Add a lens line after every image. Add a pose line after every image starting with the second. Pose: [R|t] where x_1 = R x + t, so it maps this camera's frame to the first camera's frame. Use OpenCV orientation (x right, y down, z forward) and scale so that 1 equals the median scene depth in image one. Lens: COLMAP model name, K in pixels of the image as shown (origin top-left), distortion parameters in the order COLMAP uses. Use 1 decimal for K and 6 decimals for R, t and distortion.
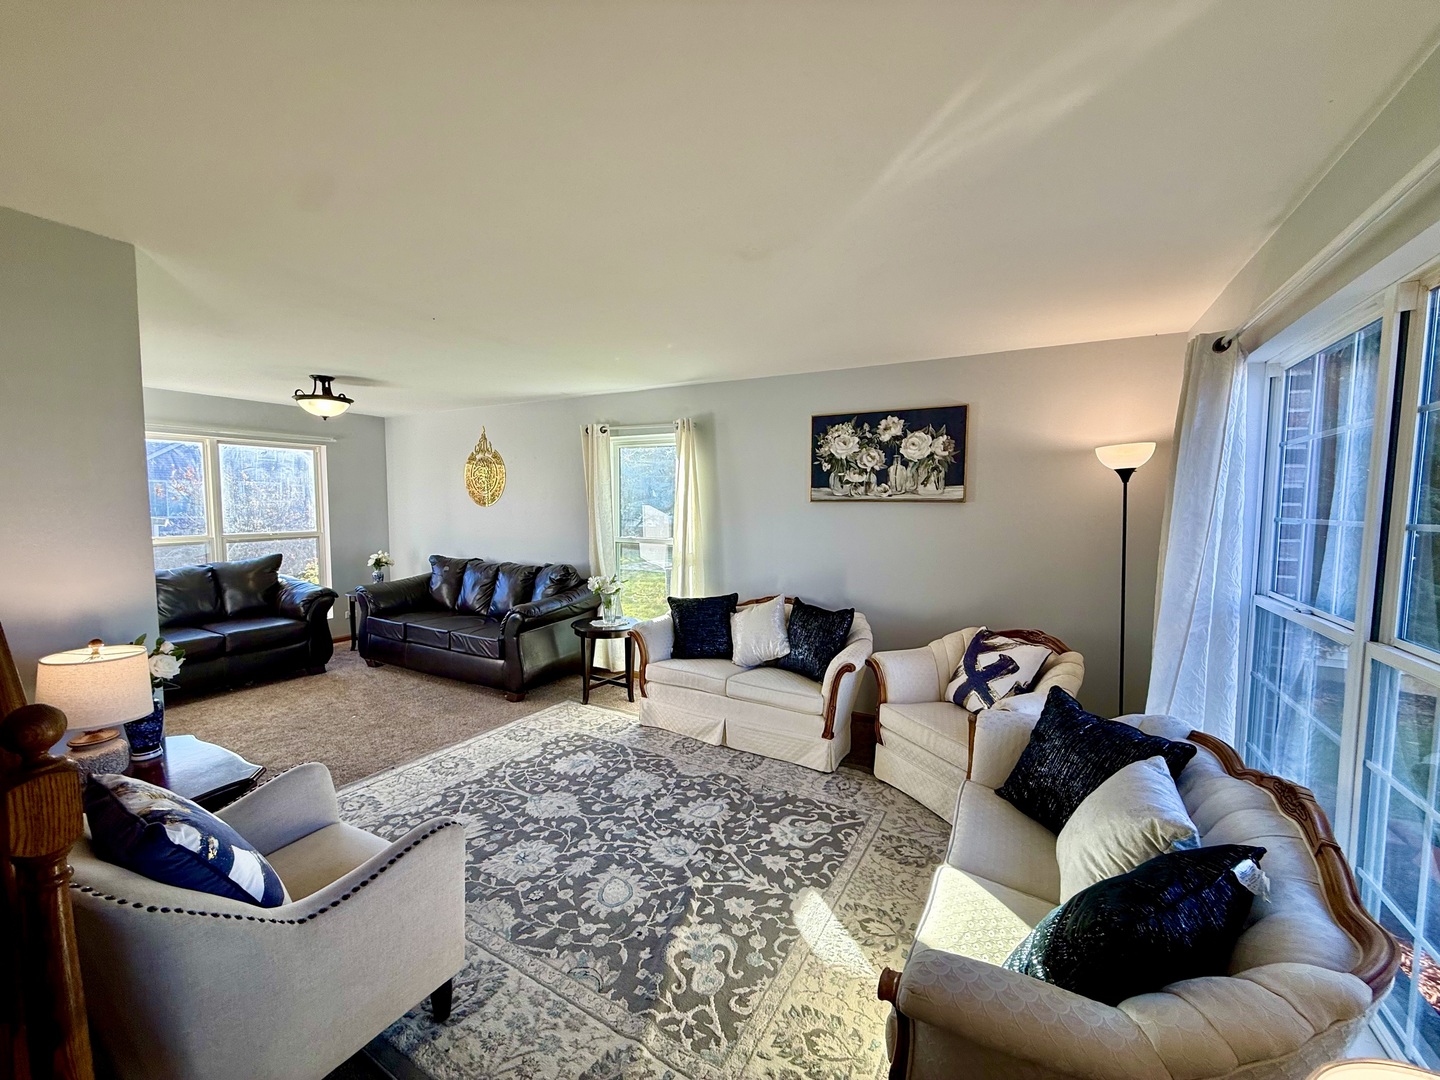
lens RADIAL K [[572.6, 0, 718.3], [0, 572.6, 542.3], [0, 0, 1]] dist [-0.000583, -0.000535]
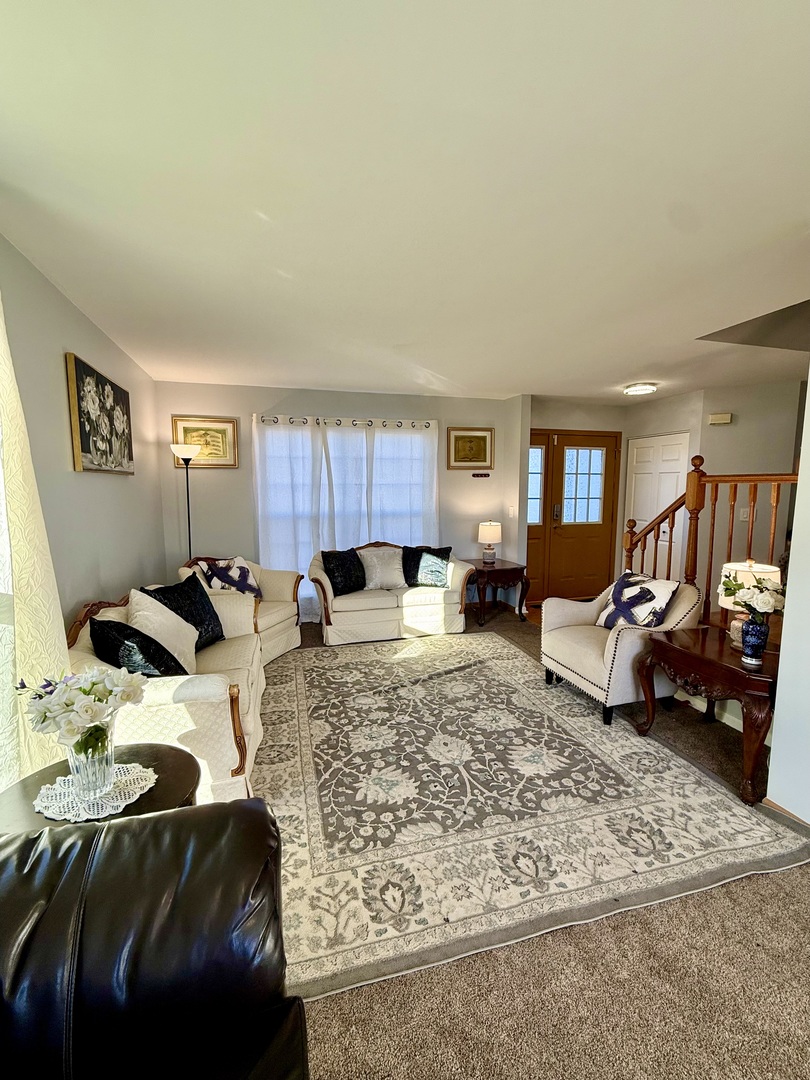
lens RADIAL K [[469.9, 0, 406.2], [0, 469.9, 541.4], [0, 0, 1]] dist [0.004309, -0.000517]
pose [[-0.715396, -0.085769, 0.693435, -0.830894], [0.049175, 0.983796, 0.172415, -0.094227], [-0.696986, 0.157444, -0.699586, 1.643934]]
